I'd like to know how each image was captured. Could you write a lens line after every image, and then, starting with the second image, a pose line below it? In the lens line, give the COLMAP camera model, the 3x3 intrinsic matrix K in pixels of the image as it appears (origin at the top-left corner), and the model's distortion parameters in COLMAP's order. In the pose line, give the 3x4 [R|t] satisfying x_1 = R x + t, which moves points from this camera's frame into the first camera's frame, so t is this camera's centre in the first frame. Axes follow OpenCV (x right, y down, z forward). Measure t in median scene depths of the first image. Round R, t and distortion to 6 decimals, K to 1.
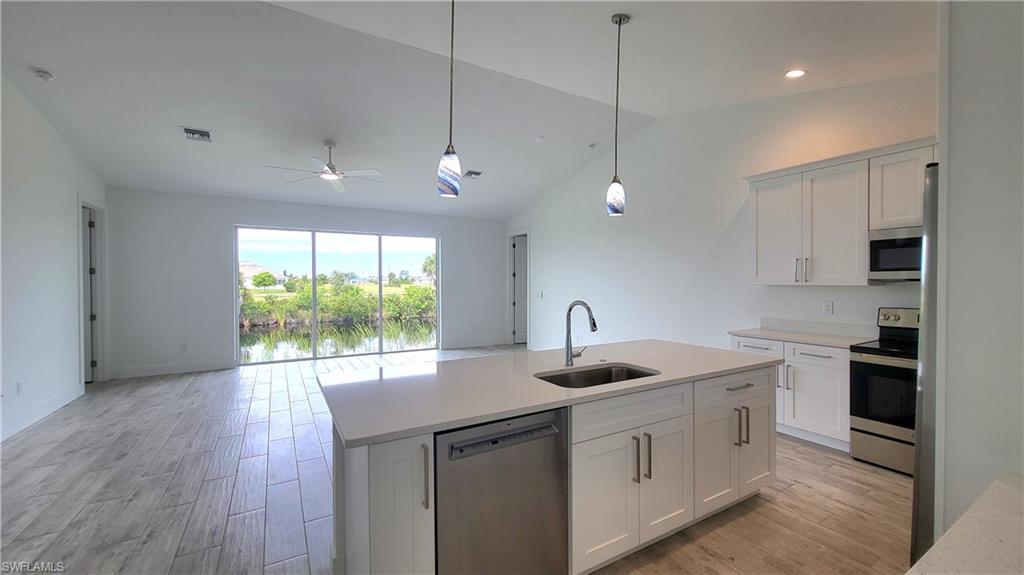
lens RADIAL K [[403.8, 0, 513.7], [0, 403.8, 292.5], [0, 0, 1]] dist [-0.002120, -0.000712]
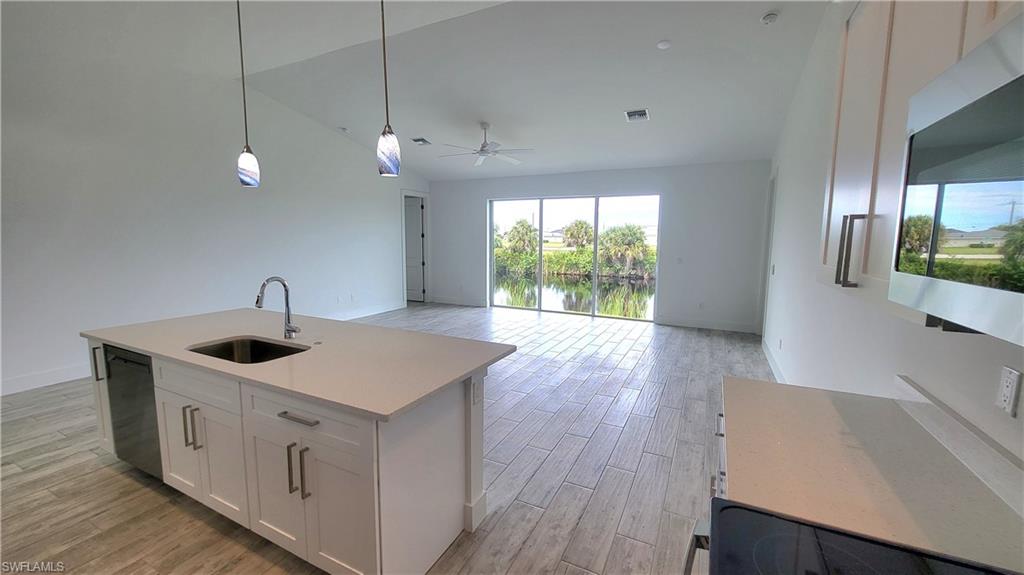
lens RADIAL K [[403.8, 0, 507.4], [0, 403.8, 287.3], [0, 0, 1]] dist [-0.002120, -0.000712]
pose [[0.525829, 0.108040, -0.843701, 0.098540], [-0.028630, 0.993587, 0.109390, -0.006194], [0.850108, -0.033365, 0.525550, 0.070027]]
